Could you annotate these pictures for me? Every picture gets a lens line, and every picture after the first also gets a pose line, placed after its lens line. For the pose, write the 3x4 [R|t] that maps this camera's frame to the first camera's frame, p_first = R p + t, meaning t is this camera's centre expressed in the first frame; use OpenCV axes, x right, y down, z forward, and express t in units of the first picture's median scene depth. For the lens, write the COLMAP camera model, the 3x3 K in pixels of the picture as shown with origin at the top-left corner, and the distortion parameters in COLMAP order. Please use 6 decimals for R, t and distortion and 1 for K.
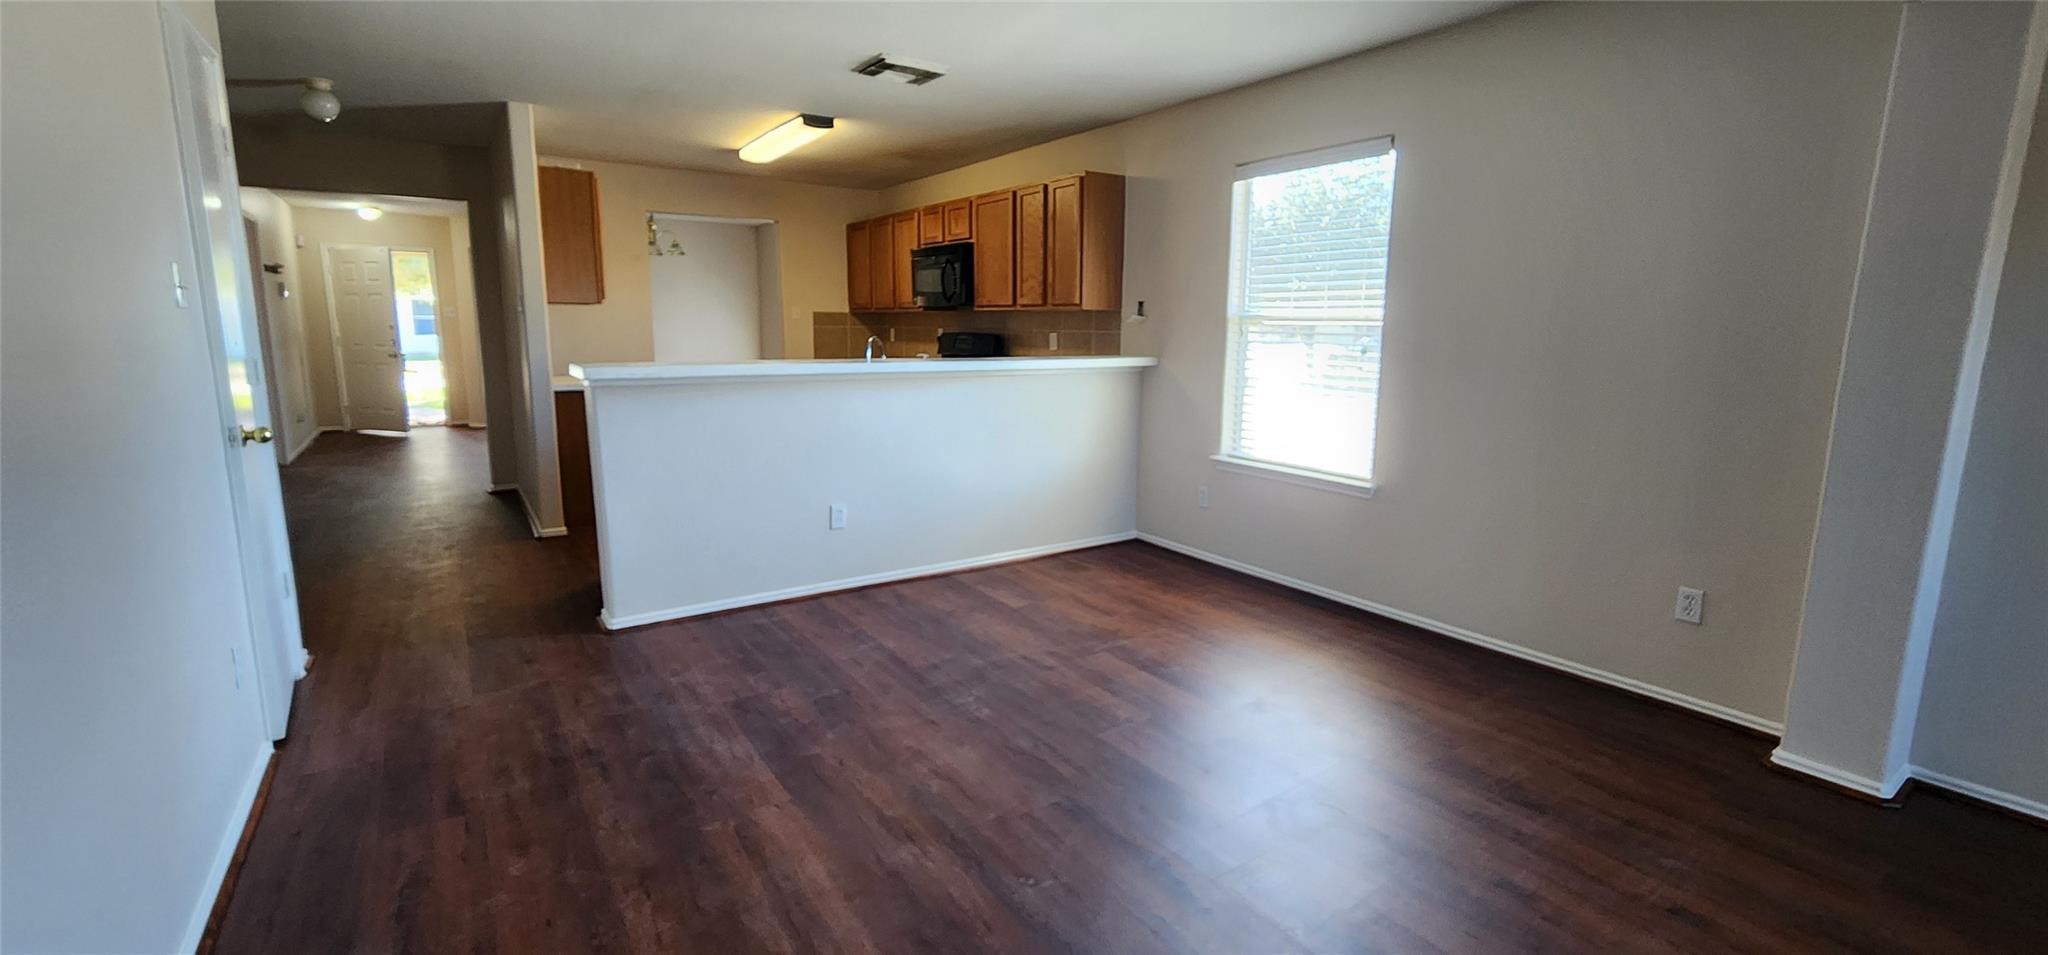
lens RADIAL K [[881.6, 0, 1024.0], [0, 881.6, 477.5], [0, 0, 1]] dist [0.001480, 0.000002]
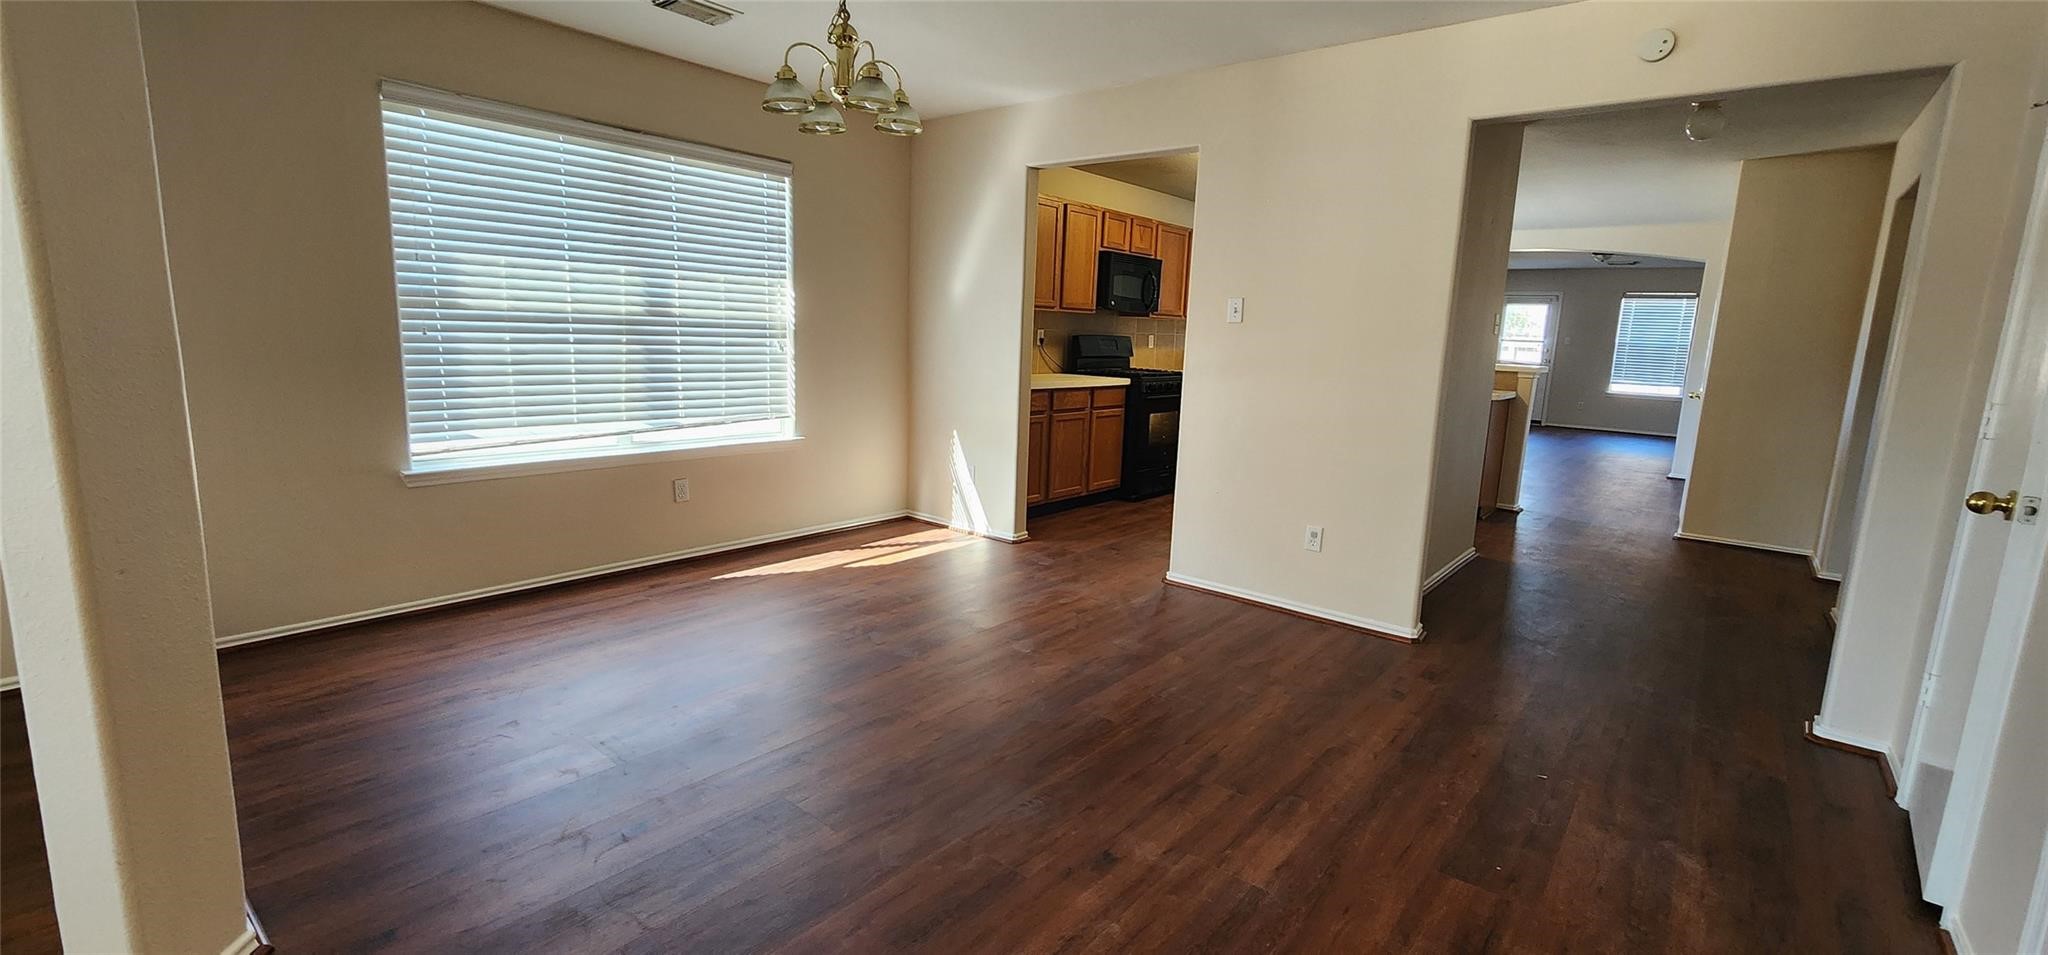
lens RADIAL K [[849.5, 0, 1032.9], [0, 849.5, 474.7], [0, 0, 1]] dist [0.001355, 0.000172]
pose [[-0.297018, -0.181303, 0.937502, -1.085105], [0.123824, 0.966206, 0.226083, -0.251922], [-0.946809, 0.183236, -0.264531, 1.429003]]
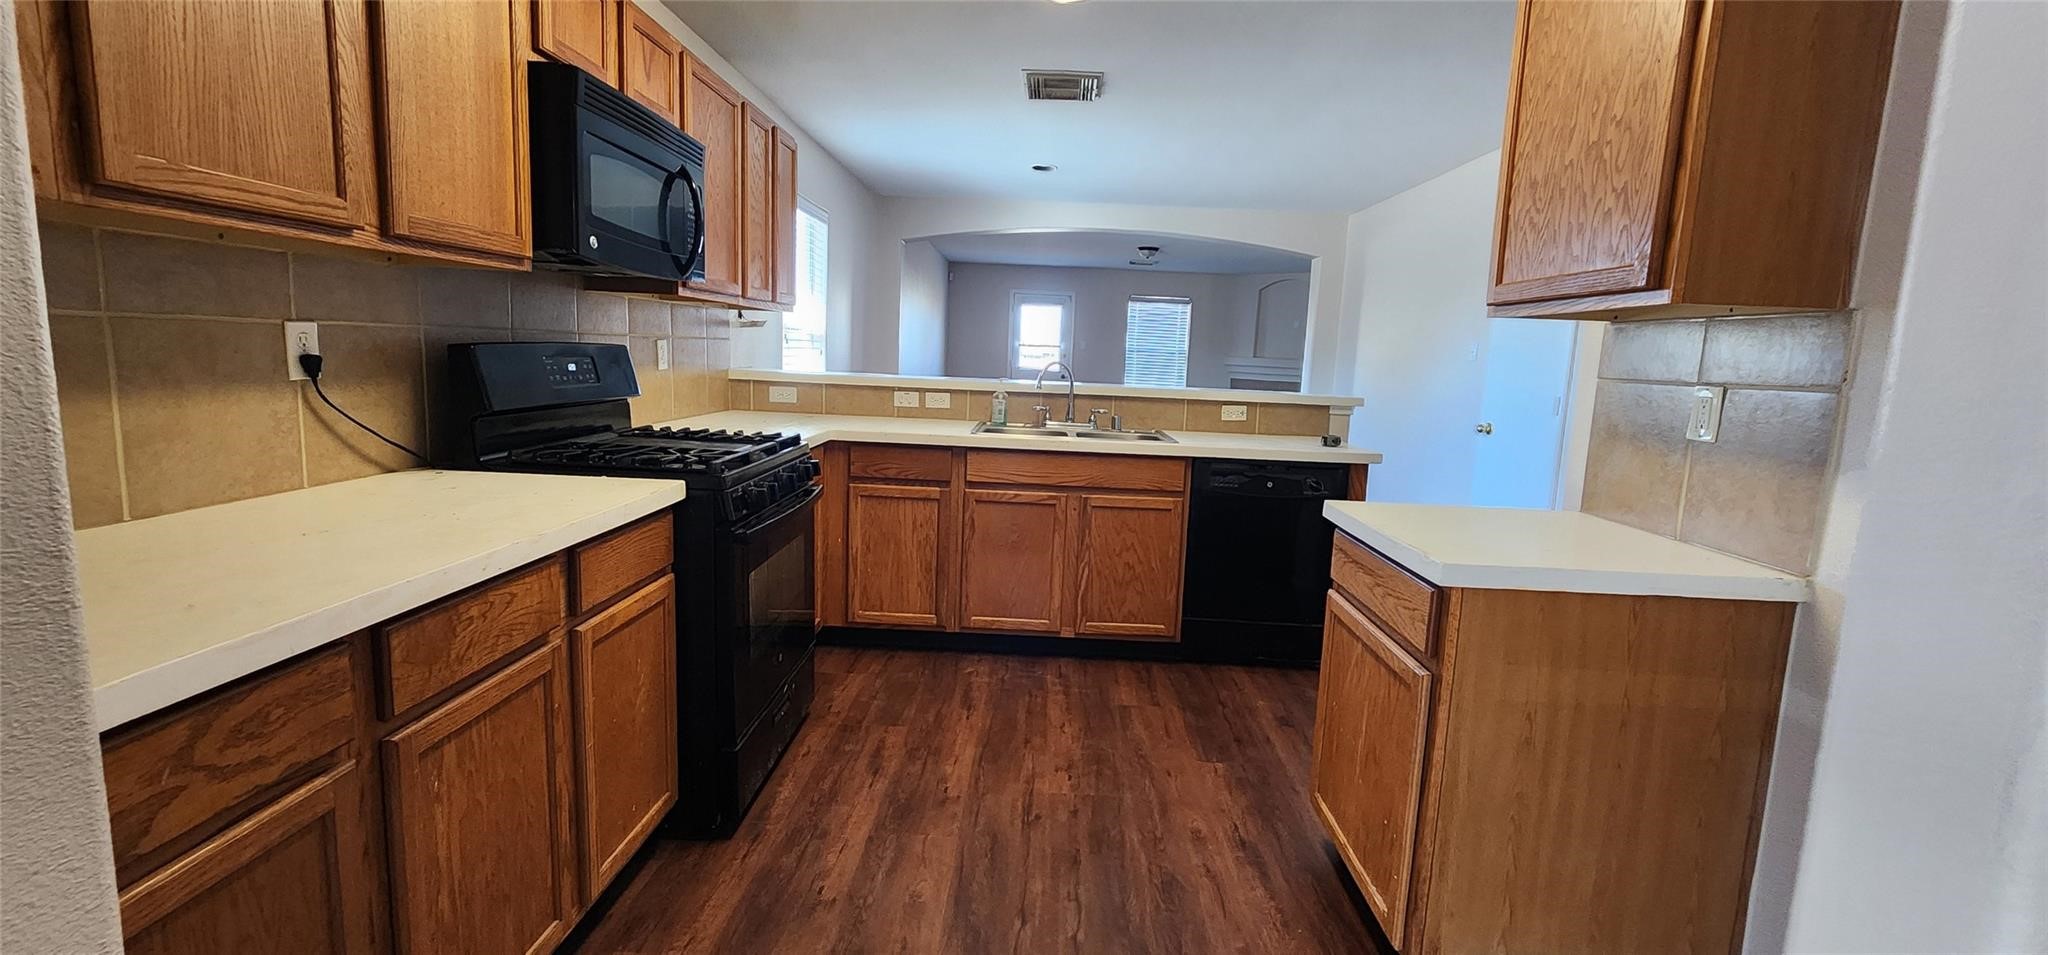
lens RADIAL K [[849.5, 0, 1032.9], [0, 849.5, 474.7], [0, 0, 1]] dist [0.001355, 0.000172]
pose [[-0.822258, -0.126338, 0.554915, -0.464117], [0.046191, 0.957017, 0.286329, -0.209886], [-0.567238, 0.261068, -0.781079, 1.216192]]
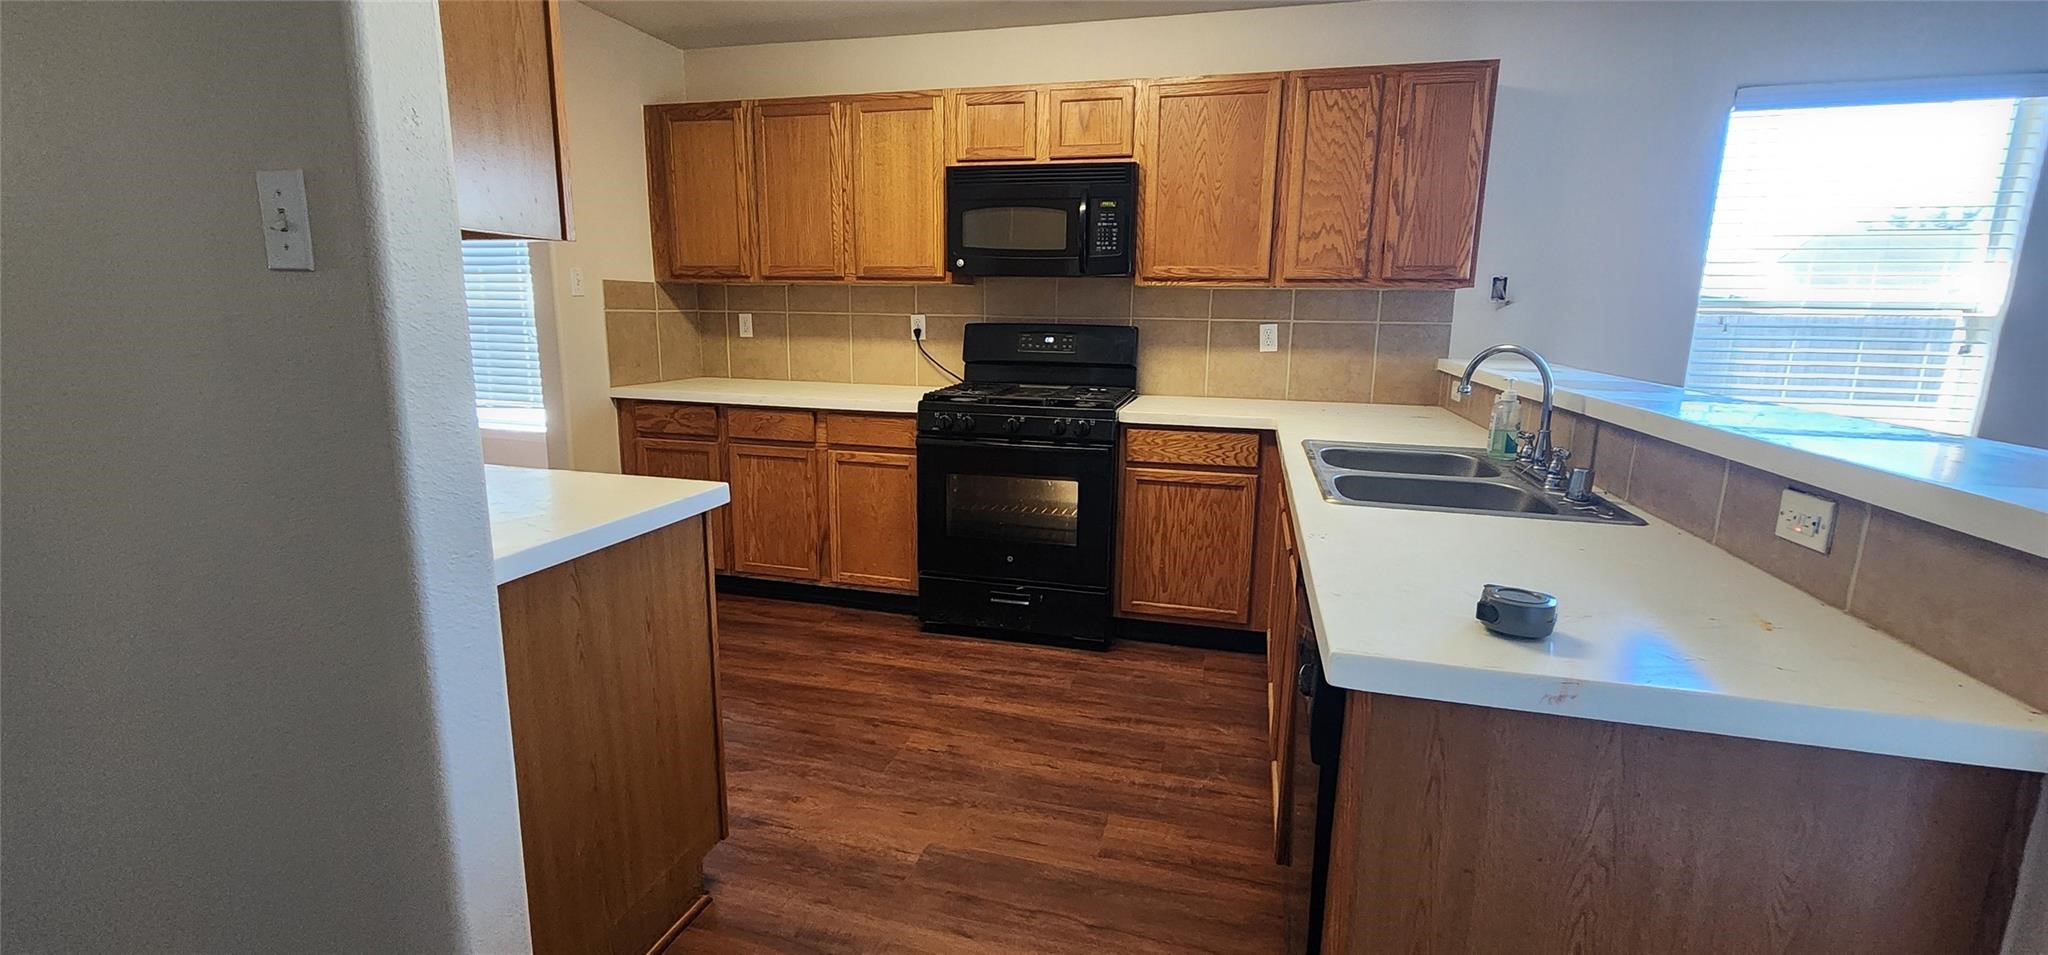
lens RADIAL K [[849.5, 0, 1032.9], [0, 849.5, 474.7], [0, 0, 1]] dist [0.001355, 0.000172]
pose [[0.751971, -0.121807, 0.647844, -0.479041], [0.105028, 0.992364, 0.064674, -0.106847], [-0.650775, 0.019409, 0.759023, 0.607092]]
